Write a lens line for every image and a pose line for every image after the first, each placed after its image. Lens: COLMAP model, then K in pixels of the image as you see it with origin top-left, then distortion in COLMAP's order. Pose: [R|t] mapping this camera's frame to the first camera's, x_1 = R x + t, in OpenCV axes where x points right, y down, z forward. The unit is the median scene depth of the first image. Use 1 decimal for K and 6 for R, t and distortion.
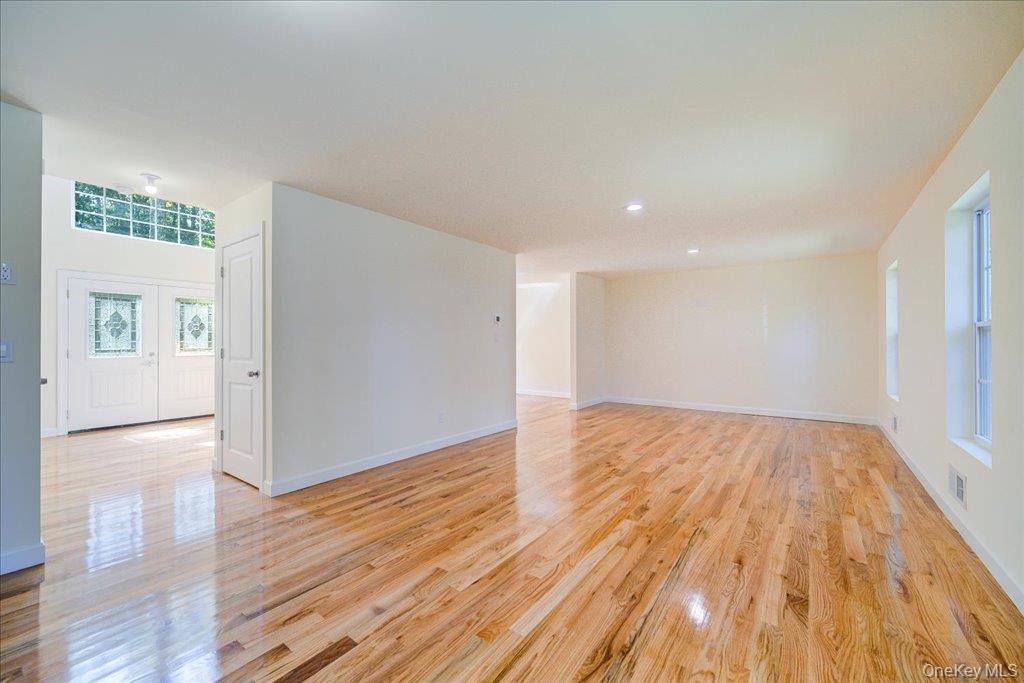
lens RADIAL K [[422.4, 0, 513.3], [0, 422.4, 337.6], [0, 0, 1]] dist [-0.003604, -0.000039]
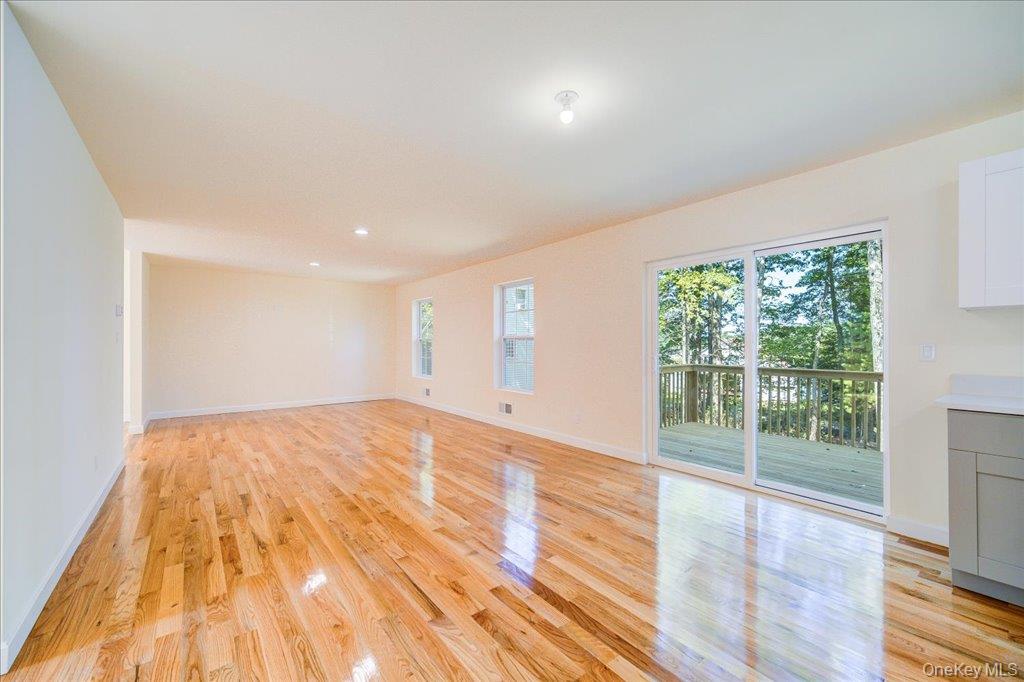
lens RADIAL K [[422.4, 0, 515.6], [0, 422.4, 340.8], [0, 0, 1]] dist [-0.003604, -0.000039]
pose [[0.248004, 0.000479, 0.968759, -1.008345], [-0.009184, 0.999956, 0.001857, -0.009274], [-0.968715, -0.009358, 0.247998, 0.359322]]
